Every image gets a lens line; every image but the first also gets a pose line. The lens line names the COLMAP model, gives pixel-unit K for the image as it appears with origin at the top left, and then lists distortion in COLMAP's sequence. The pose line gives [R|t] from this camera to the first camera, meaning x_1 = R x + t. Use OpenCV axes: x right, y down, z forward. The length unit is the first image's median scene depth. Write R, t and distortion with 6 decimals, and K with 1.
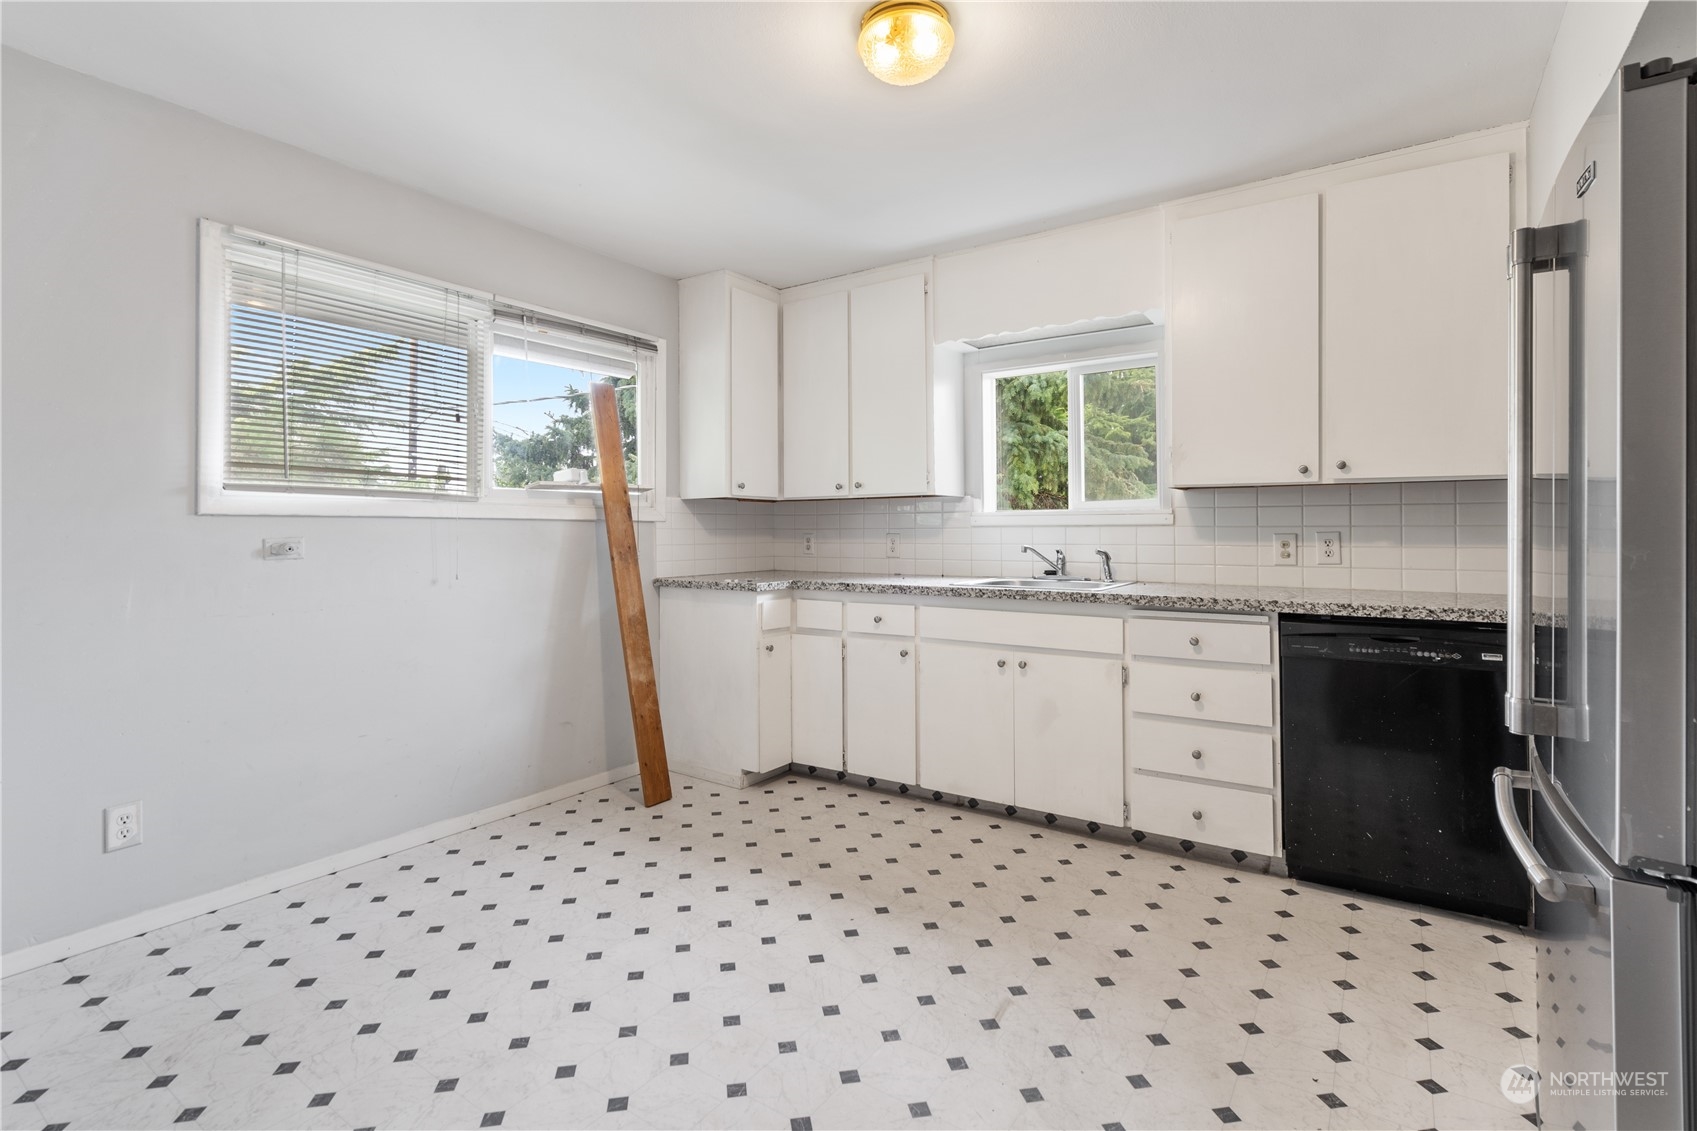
lens RADIAL K [[795.9, 0, 834.1], [0, 795.9, 529.3], [0, 0, 1]] dist [-0.002561, -0.000257]
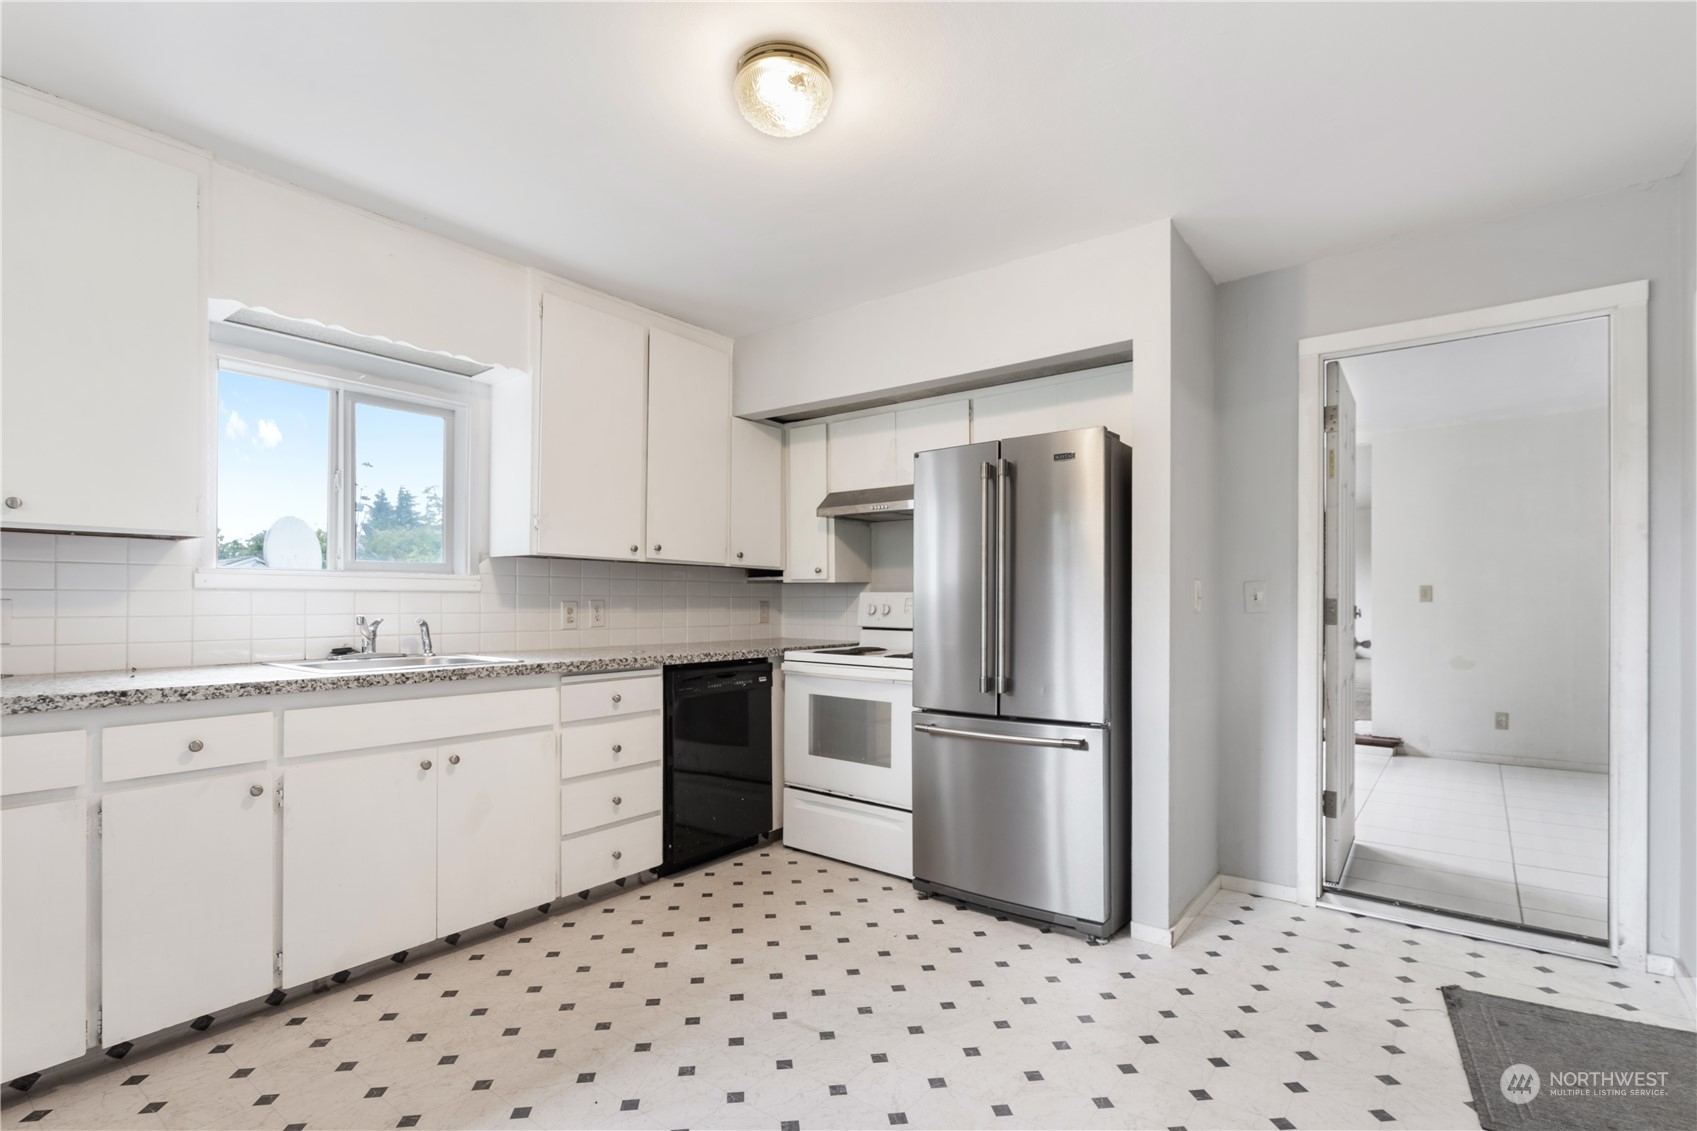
lens RADIAL K [[795.9, 0, 848.4], [0, 795.9, 606.1], [0, 0, 1]] dist [-0.002561, -0.000257]
pose [[0.051803, -0.001474, 0.998656, -0.635268], [-0.005671, 0.999982, 0.001770, 0.009264], [-0.998641, -0.005755, 0.051794, 0.629190]]
